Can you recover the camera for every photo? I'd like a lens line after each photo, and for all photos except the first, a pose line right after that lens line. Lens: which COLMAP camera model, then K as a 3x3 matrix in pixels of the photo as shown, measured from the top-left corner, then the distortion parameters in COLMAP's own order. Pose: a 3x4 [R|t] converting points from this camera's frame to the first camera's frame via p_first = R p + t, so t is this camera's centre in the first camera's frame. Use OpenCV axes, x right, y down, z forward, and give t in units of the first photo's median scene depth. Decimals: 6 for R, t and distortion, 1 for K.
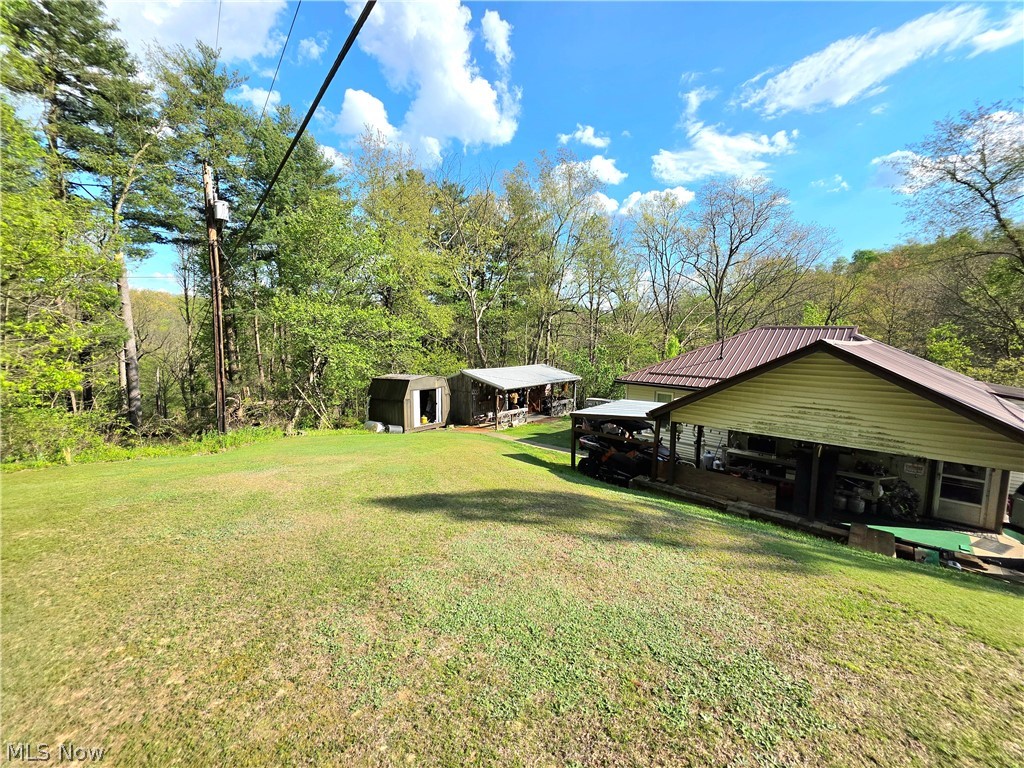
lens RADIAL K [[416.5, 0, 512.1], [0, 416.5, 376.4], [0, 0, 1]] dist [0.006456, 0.000797]
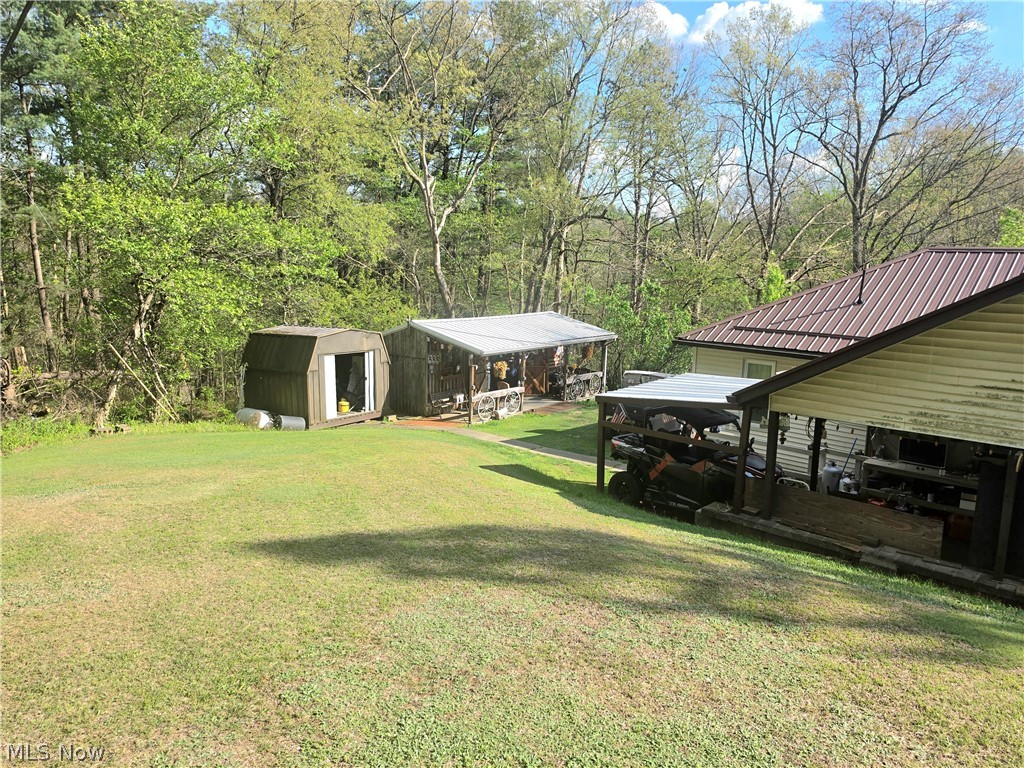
lens RADIAL K [[718.0, 0, 525.7], [0, 718.0, 386.5], [0, 0, 1]] dist [0.048966, -0.050239]
pose [[0.999206, 0.005564, 0.039444, 0.000961], [-0.008506, 0.997162, 0.074800, 0.000952], [-0.038916, -0.075076, 0.996418, 0.007397]]
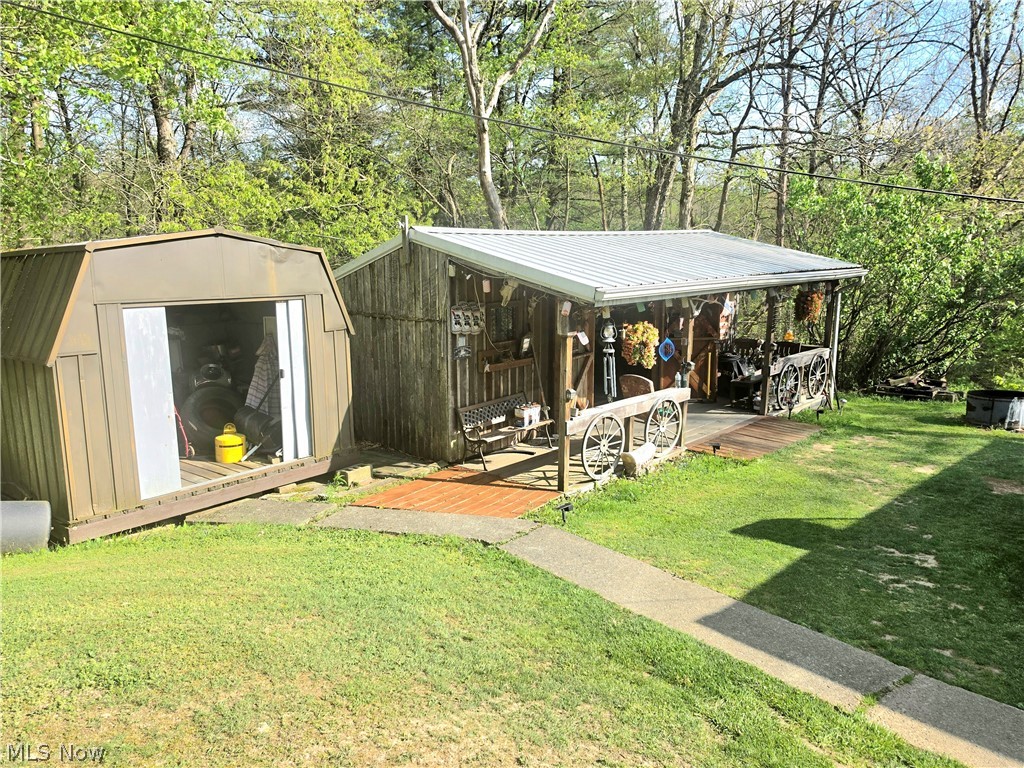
lens RADIAL K [[718.0, 0, 508.3], [0, 718.0, 381.8], [0, 0, 1]] dist [0.048966, -0.050239]
pose [[0.997574, -0.004979, -0.069439, -0.264310], [0.011461, 0.995575, 0.093265, 0.242112], [0.068668, -0.093835, 0.993217, 4.257578]]
